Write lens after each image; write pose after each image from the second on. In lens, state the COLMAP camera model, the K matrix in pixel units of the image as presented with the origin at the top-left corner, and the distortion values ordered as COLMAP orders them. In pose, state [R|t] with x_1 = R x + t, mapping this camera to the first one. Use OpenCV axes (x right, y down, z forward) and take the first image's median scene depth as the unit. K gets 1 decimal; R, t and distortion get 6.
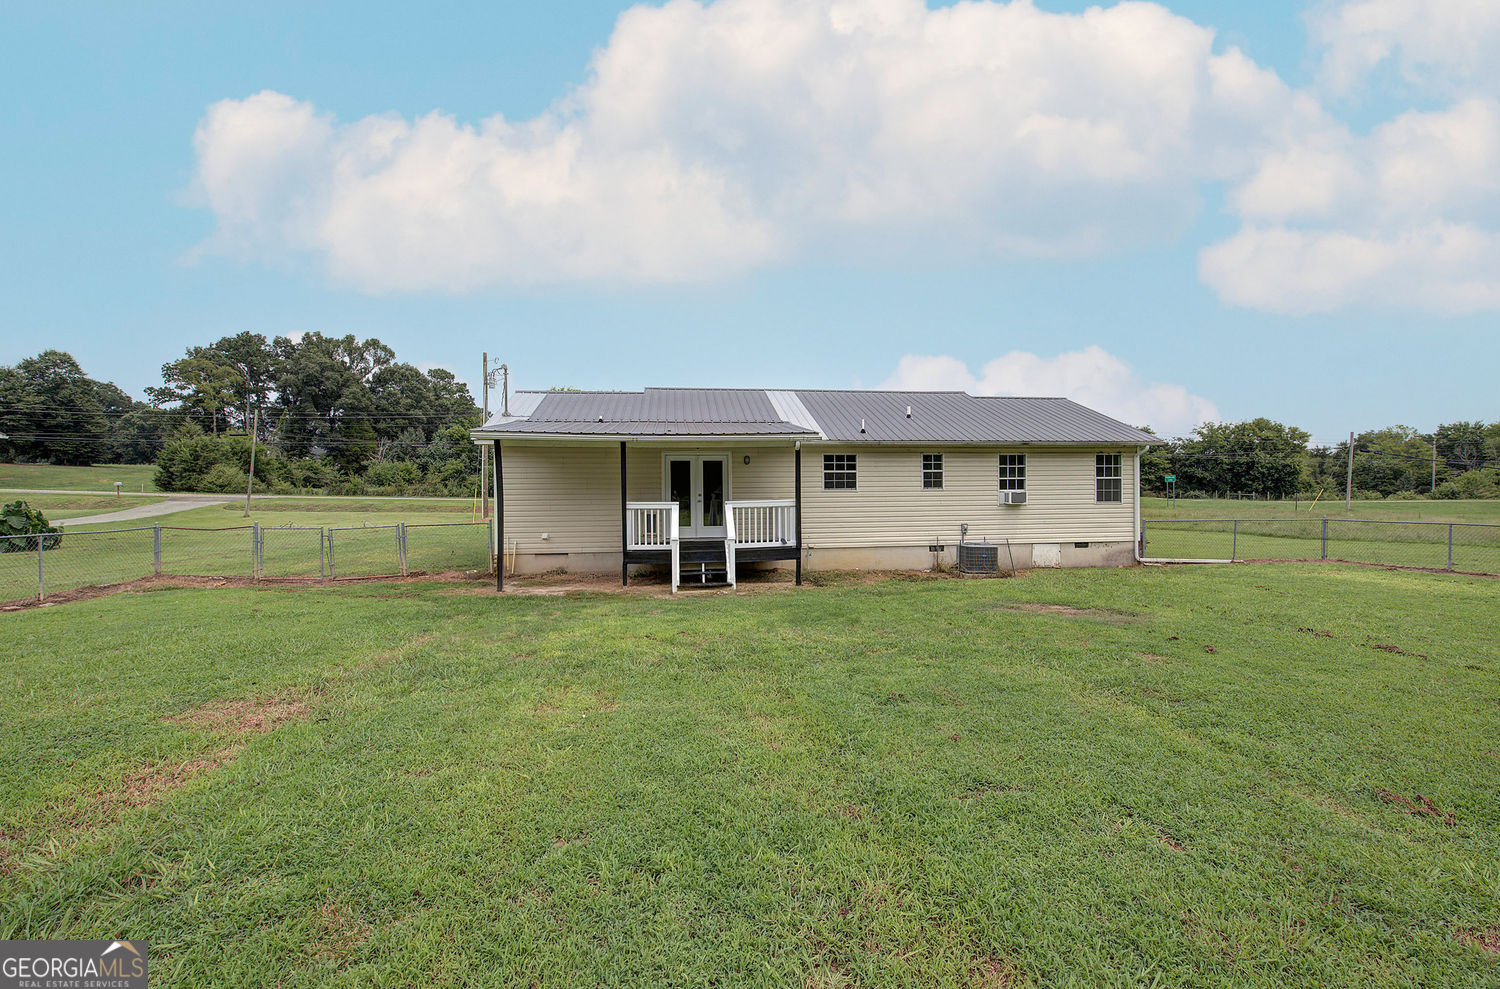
lens RADIAL K [[647.4, 0, 756.8], [0, 647.4, 492.2], [0, 0, 1]] dist [-0.000163, -0.000145]
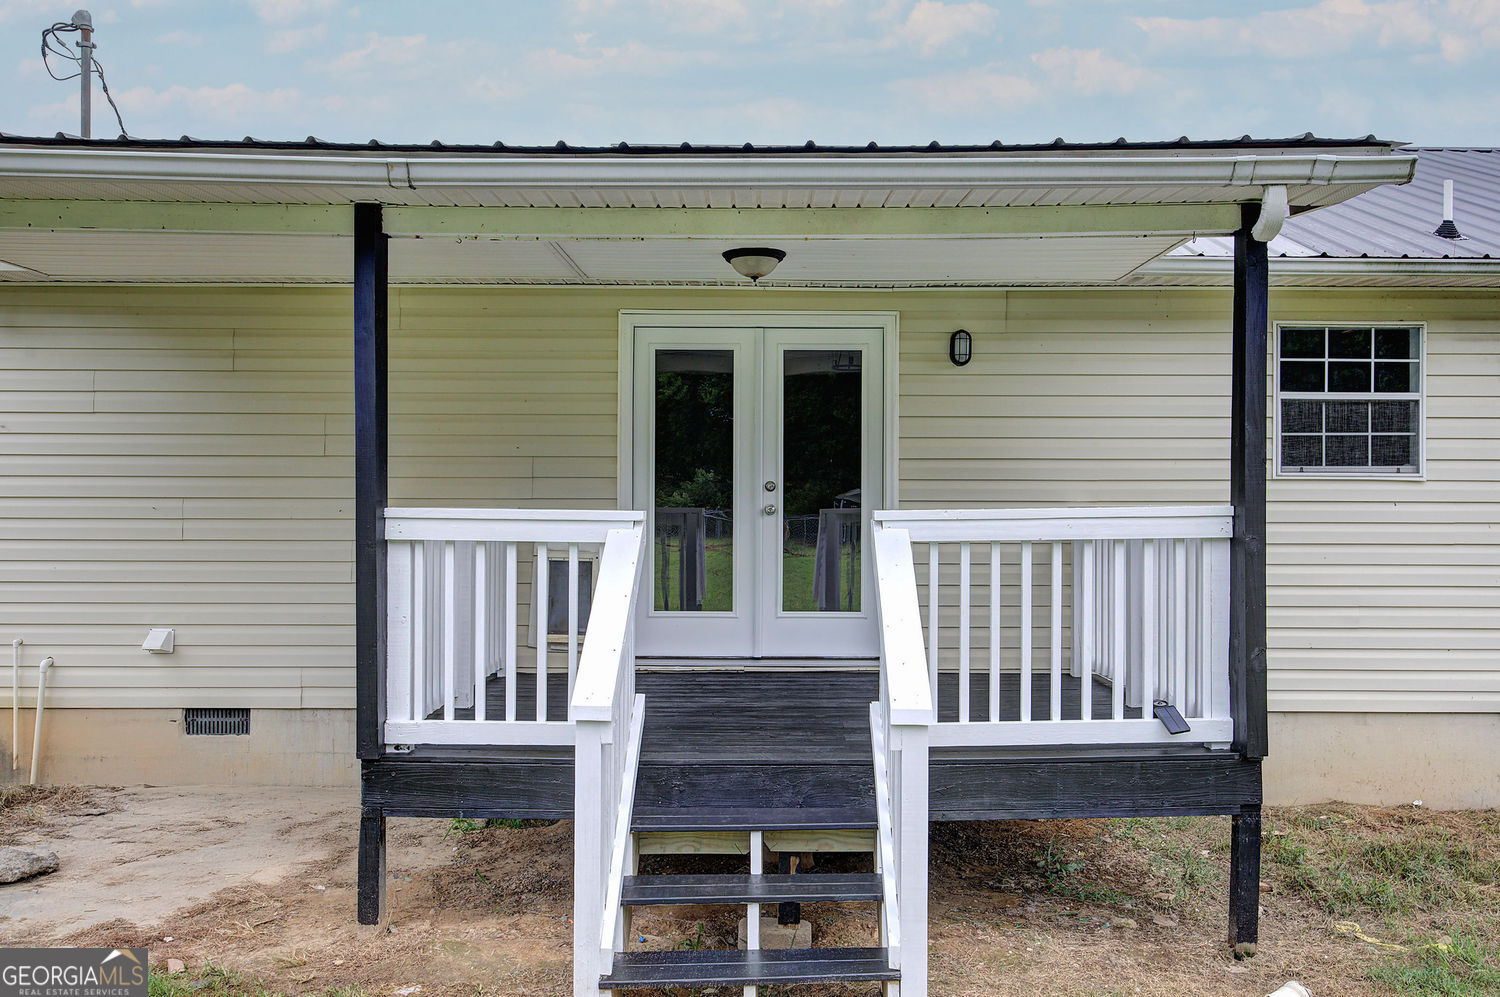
lens RADIAL K [[1294.0, 0, 749.1], [0, 1294.0, 494.6], [0, 0, 1]] dist [-0.009948, -0.003858]
pose [[0.990756, 0.011130, -0.135195, -0.032838], [-0.011408, 0.999934, -0.001284, 0.009619], [0.135172, 0.002814, 0.990818, 0.588022]]
